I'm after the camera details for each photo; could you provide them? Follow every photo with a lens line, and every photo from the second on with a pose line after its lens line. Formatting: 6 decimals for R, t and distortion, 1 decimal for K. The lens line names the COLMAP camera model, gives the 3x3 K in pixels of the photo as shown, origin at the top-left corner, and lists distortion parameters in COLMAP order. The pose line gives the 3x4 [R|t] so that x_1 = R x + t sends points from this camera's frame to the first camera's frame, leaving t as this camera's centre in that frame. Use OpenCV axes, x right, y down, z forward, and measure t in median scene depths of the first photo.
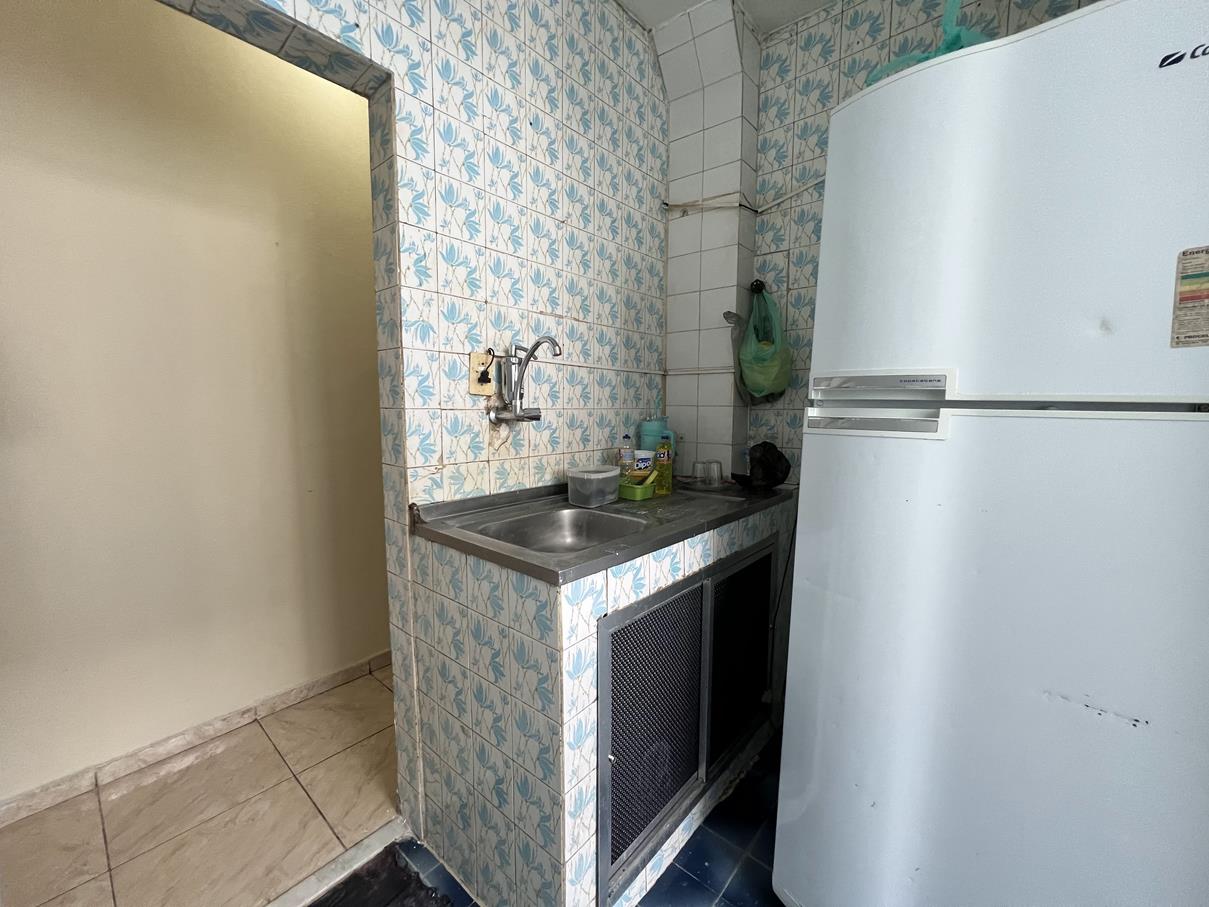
lens RADIAL K [[483.4, 0, 603.2], [0, 483.4, 454.4], [0, 0, 1]] dist [0.000636, -0.000155]
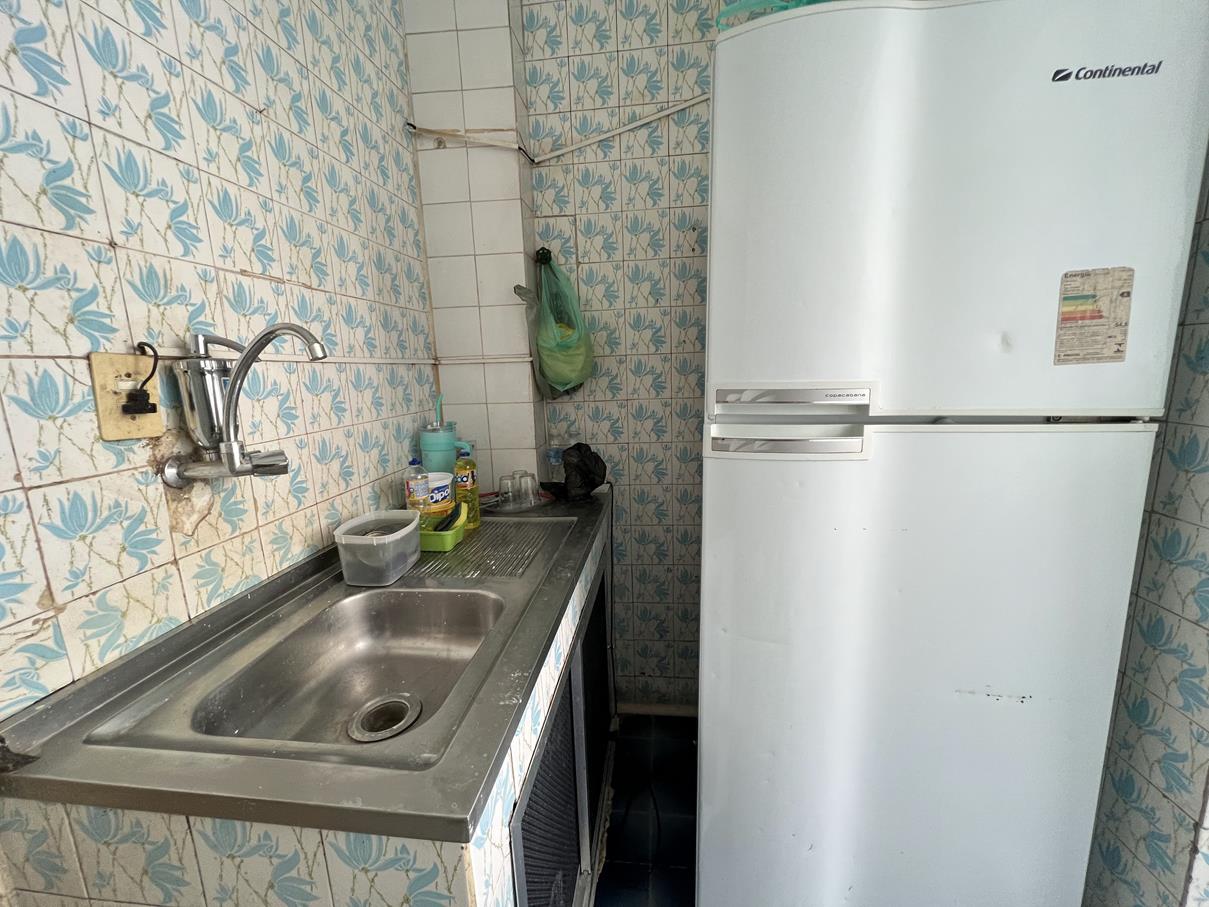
lens RADIAL K [[483.4, 0, 603.5], [0, 483.4, 454.8], [0, 0, 1]] dist [0.000636, -0.000155]
pose [[0.828565, -0.132665, 0.543948, -0.113723], [0.093362, 0.990658, 0.099402, -0.099356], [-0.552054, -0.031577, 0.833210, 0.291226]]
